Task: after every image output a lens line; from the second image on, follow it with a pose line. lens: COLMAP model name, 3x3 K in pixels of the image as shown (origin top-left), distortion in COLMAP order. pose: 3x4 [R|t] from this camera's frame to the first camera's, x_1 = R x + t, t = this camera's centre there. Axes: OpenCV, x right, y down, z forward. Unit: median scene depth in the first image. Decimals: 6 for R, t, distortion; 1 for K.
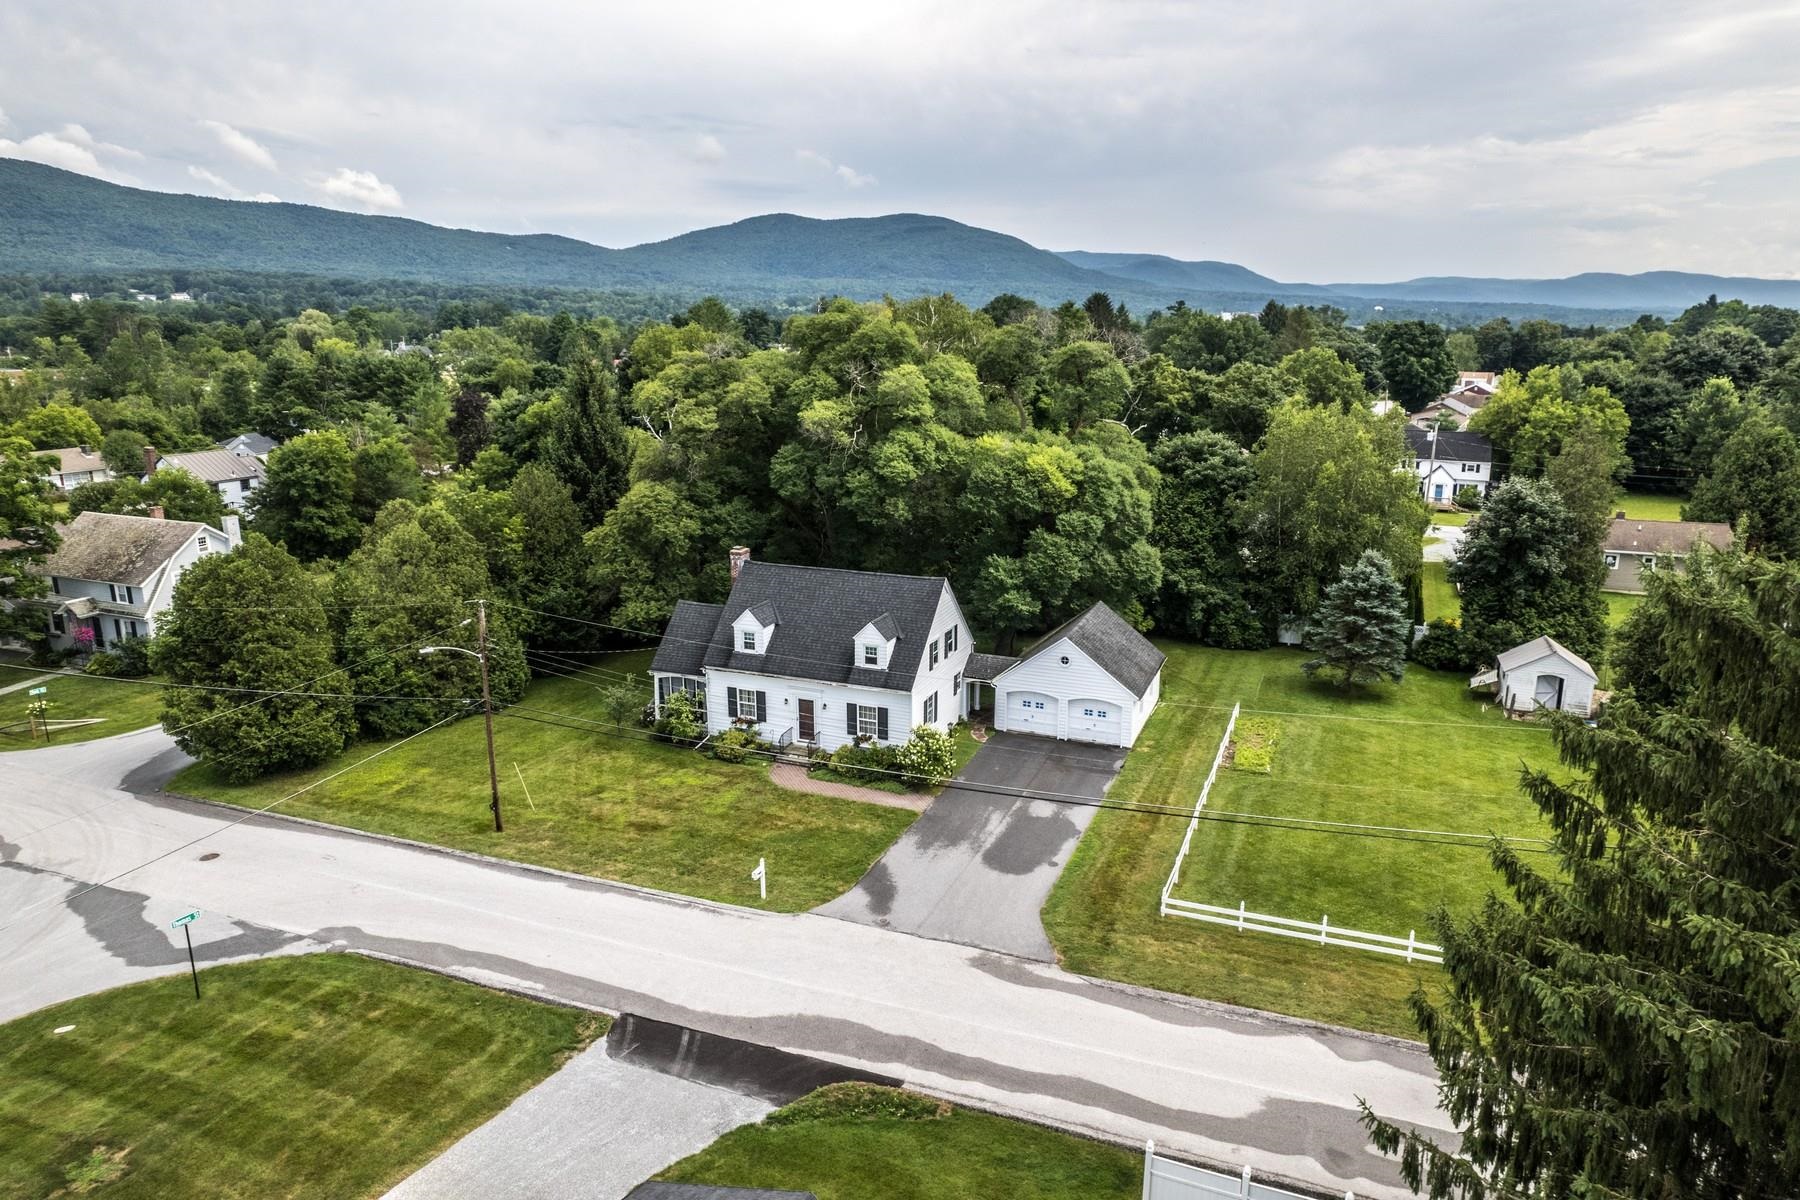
lens RADIAL K [[1193.5, 0, 901.3], [0, 1193.5, 610.9], [0, 0, 1]] dist [-0.060309, 0.001065]
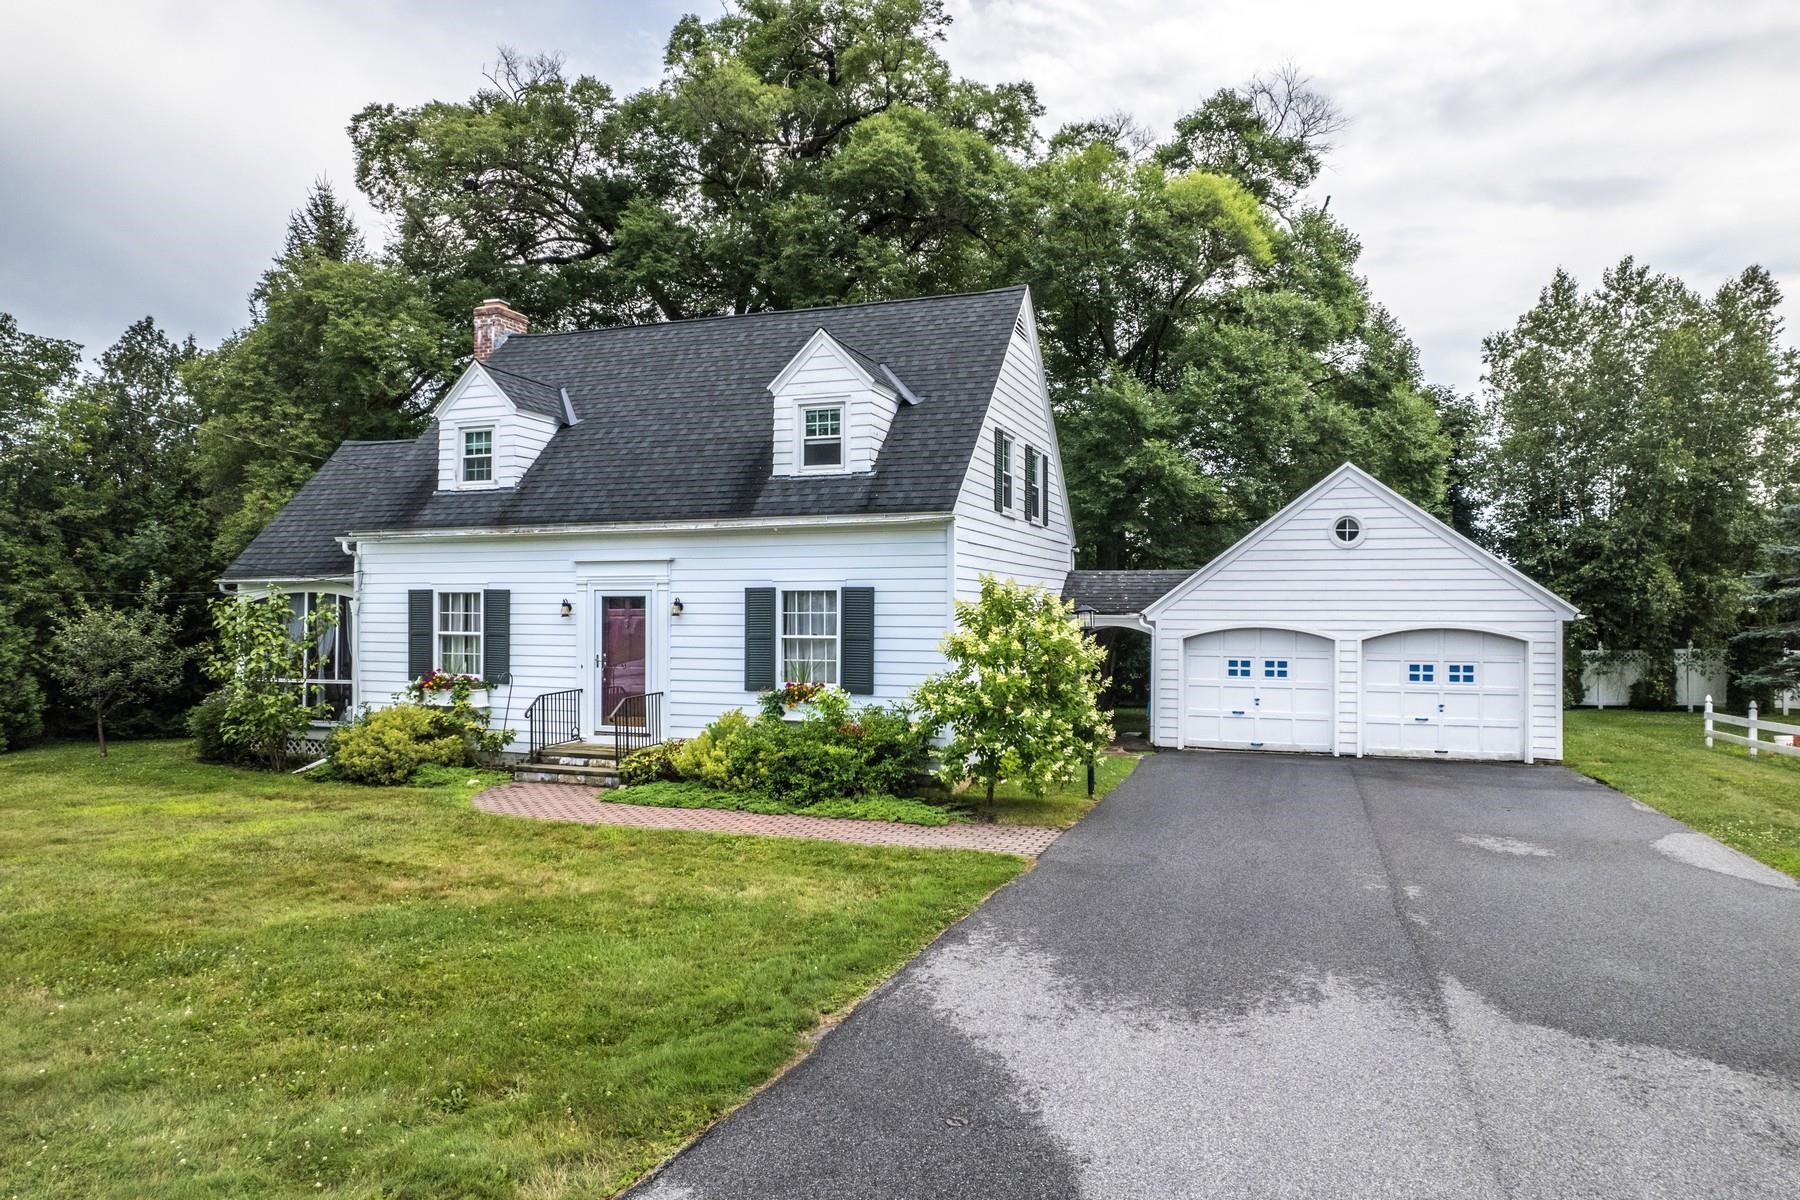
lens RADIAL K [[1193.5, 0, 901.3], [0, 1193.5, 610.9], [0, 0, 1]] dist [-0.060309, 0.001065]
pose [[0.999045, 0.004897, 0.043407, -0.017192], [0.006223, 0.967607, -0.252385, 0.162332], [-0.043236, 0.252414, 0.966653, 0.678181]]
